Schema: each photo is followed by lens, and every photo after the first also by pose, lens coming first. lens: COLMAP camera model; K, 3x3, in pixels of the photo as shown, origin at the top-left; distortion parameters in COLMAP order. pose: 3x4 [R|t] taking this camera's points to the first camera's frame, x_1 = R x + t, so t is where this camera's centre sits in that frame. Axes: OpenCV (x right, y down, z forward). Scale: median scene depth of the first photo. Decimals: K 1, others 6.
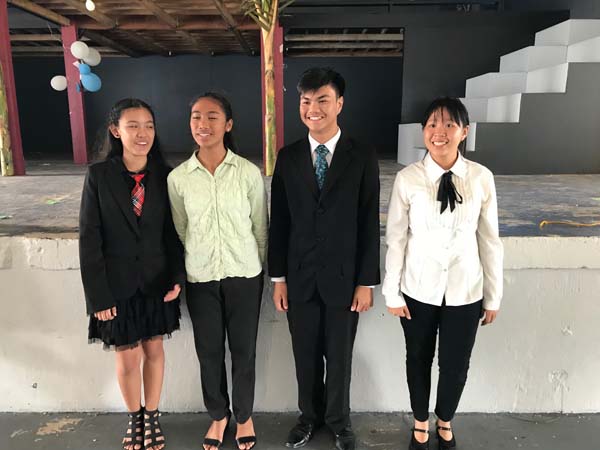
lens RADIAL K [[487.5, 0, 300.3], [0, 487.5, 228.2], [0, 0, 1]] dist [0.024280, -0.015812]
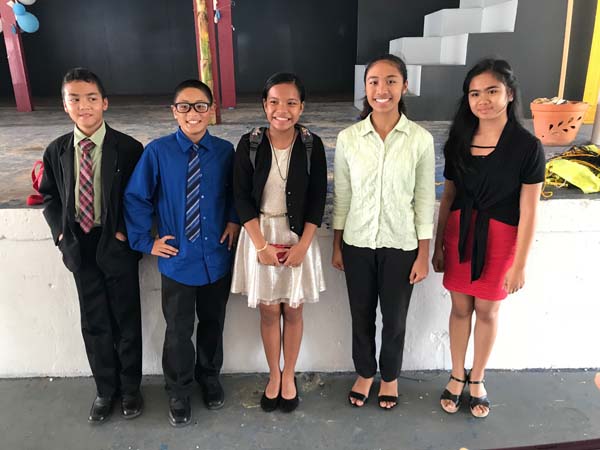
lens RADIAL K [[487.5, 0, 303.1], [0, 487.5, 224.0], [0, 0, 1]] dist [0.024280, -0.015812]
pose [[0.999843, -0.015754, 0.008051, 0.117039], [0.014633, 0.992144, 0.124246, -0.030393], [-0.009945, -0.124109, 0.992219, 0.009521]]
